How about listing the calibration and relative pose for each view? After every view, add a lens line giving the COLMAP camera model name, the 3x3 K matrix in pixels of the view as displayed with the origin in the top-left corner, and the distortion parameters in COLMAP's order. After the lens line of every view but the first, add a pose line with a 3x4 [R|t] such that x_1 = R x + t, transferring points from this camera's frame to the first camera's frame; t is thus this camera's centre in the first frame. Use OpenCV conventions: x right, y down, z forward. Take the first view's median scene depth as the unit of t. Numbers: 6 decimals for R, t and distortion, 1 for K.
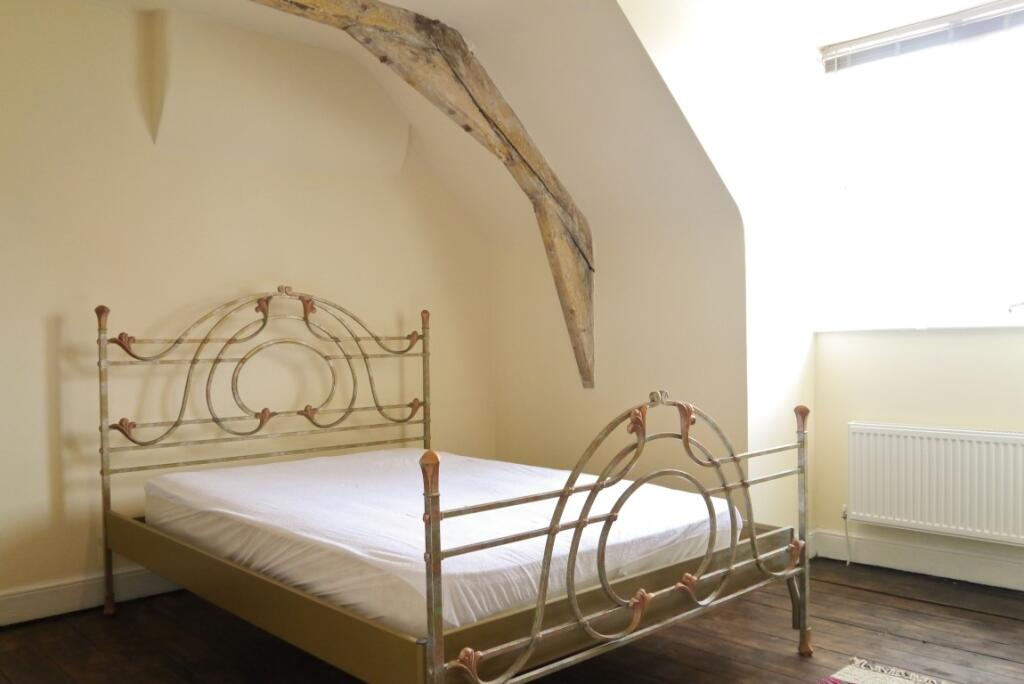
lens RADIAL K [[848.4, 0, 513.7], [0, 848.4, 342.1], [0, 0, 1]] dist [-0.052910, 0.007473]
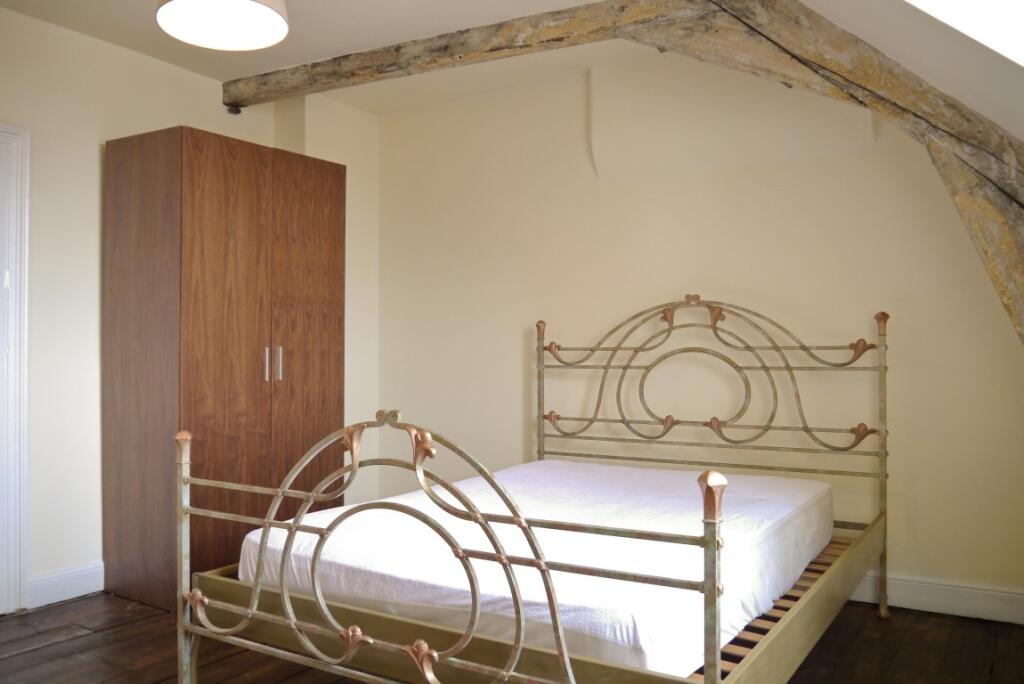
lens RADIAL K [[848.4, 0, 513.7], [0, 848.4, 342.5], [0, 0, 1]] dist [-0.052910, 0.007473]
pose [[0.252118, 0.001623, -0.967695, 0.653278], [-0.003605, 0.999993, 0.000738, -0.010067], [0.967690, 0.003302, 0.252122, 0.562639]]
